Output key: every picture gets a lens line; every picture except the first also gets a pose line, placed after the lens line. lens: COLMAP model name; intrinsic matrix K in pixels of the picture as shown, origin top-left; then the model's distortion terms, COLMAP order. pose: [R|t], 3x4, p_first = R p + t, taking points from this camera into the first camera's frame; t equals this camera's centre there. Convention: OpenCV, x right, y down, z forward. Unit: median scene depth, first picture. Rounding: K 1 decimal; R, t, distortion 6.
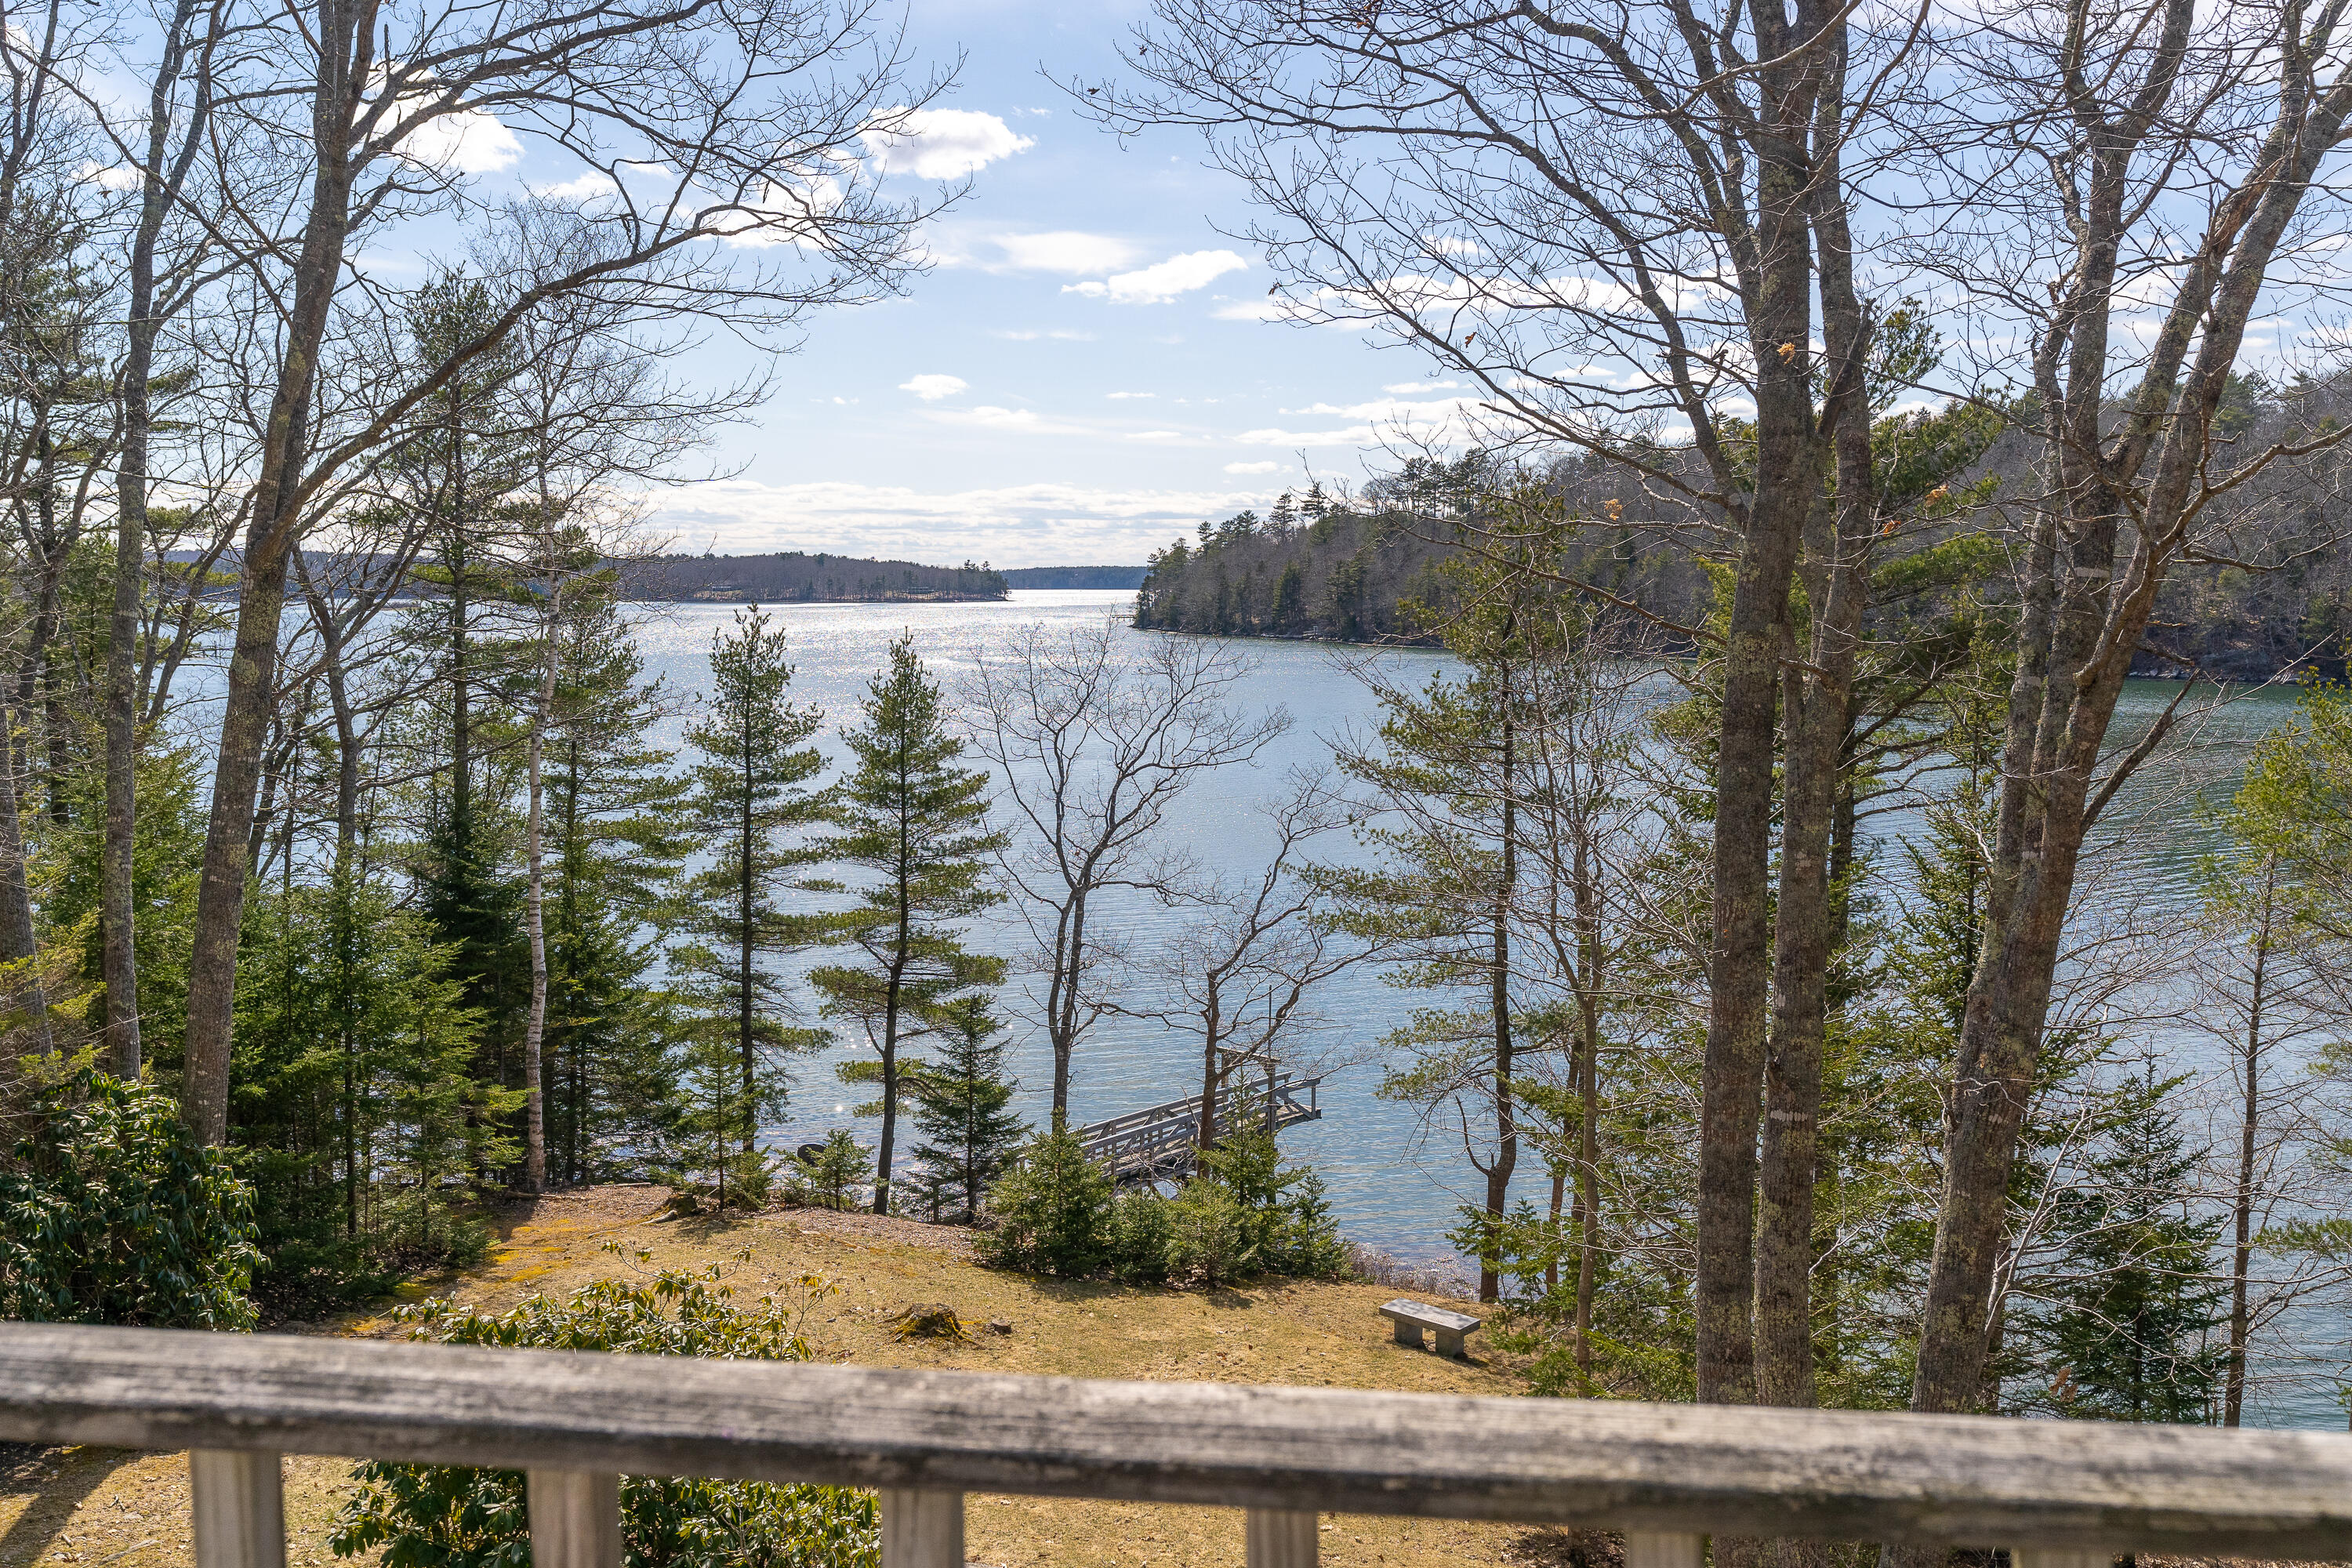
lens RADIAL K [[1912.9, 0, 1183.2], [0, 1912.9, 785.6], [0, 0, 1]] dist [-0.008524, -0.003198]
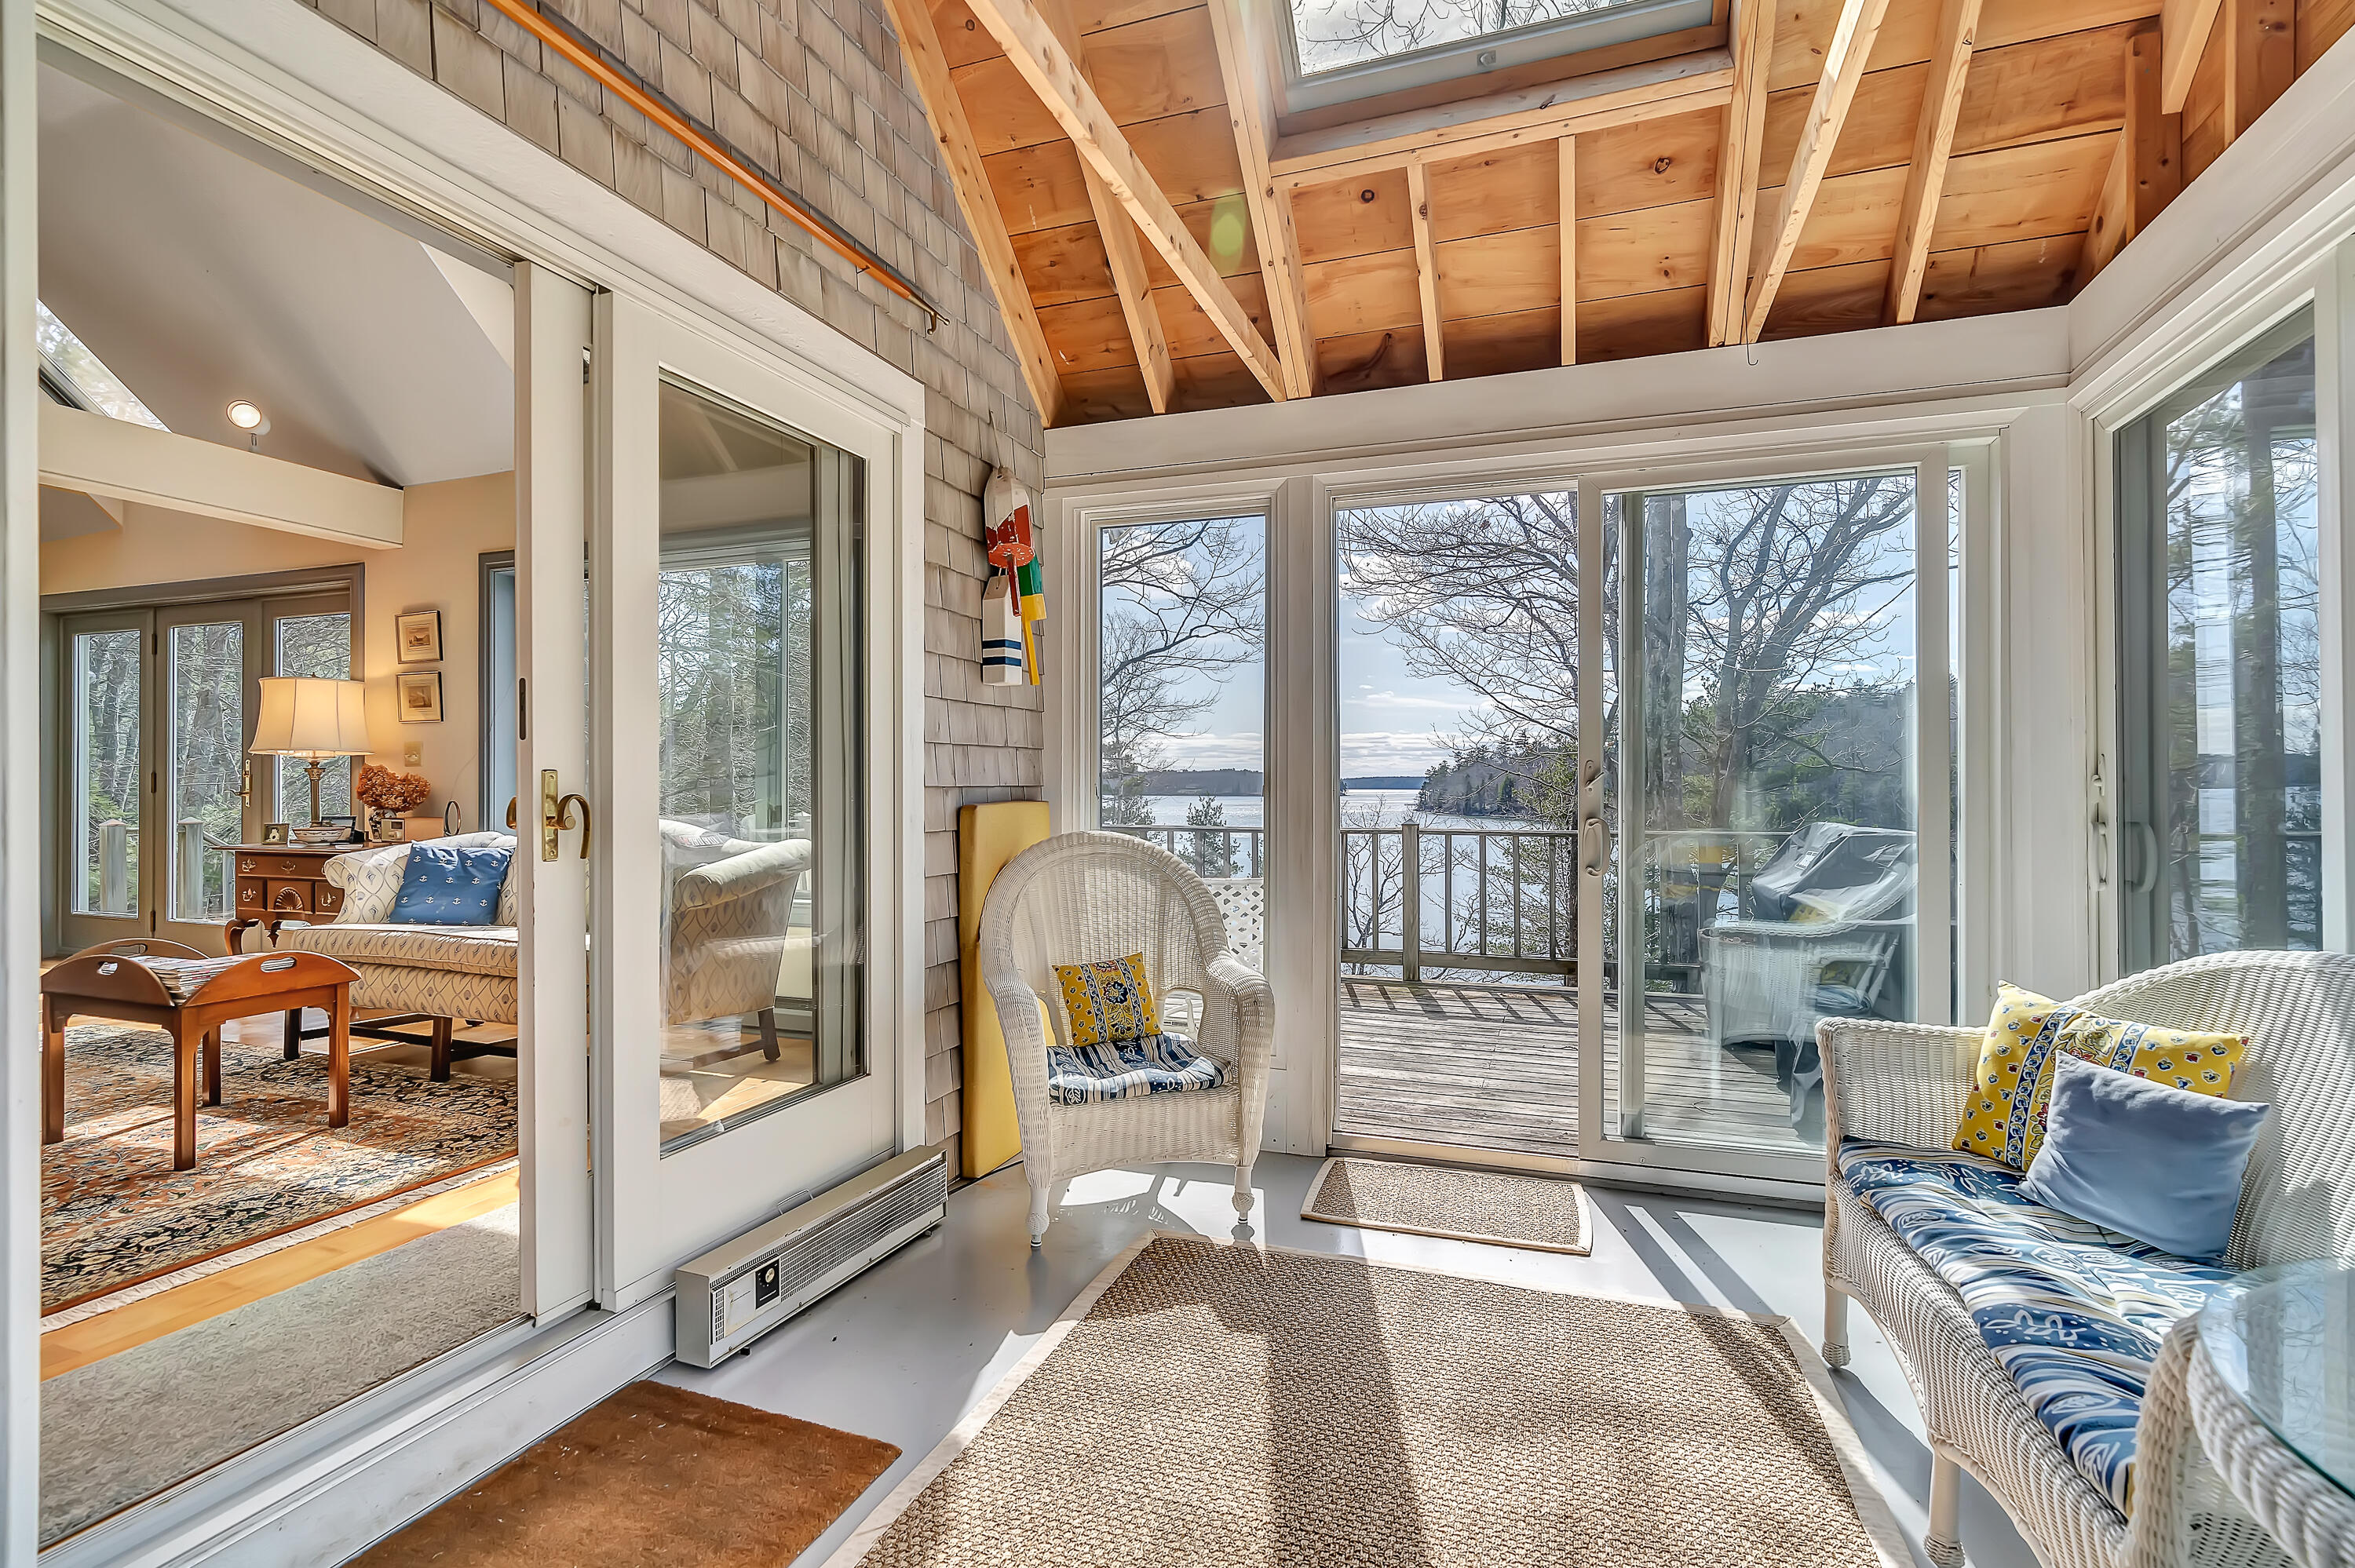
lens RADIAL K [[1100.6, 0, 1176.3], [0, 1100.6, 784.2], [0, 0, 1]] dist [0.000202, 0.000004]
pose [[0.969323, 0.001518, -0.245785, 0.039299], [-0.027840, 0.994224, -0.103651, 0.024229], [0.244208, 0.107314, 0.963767, -0.181258]]
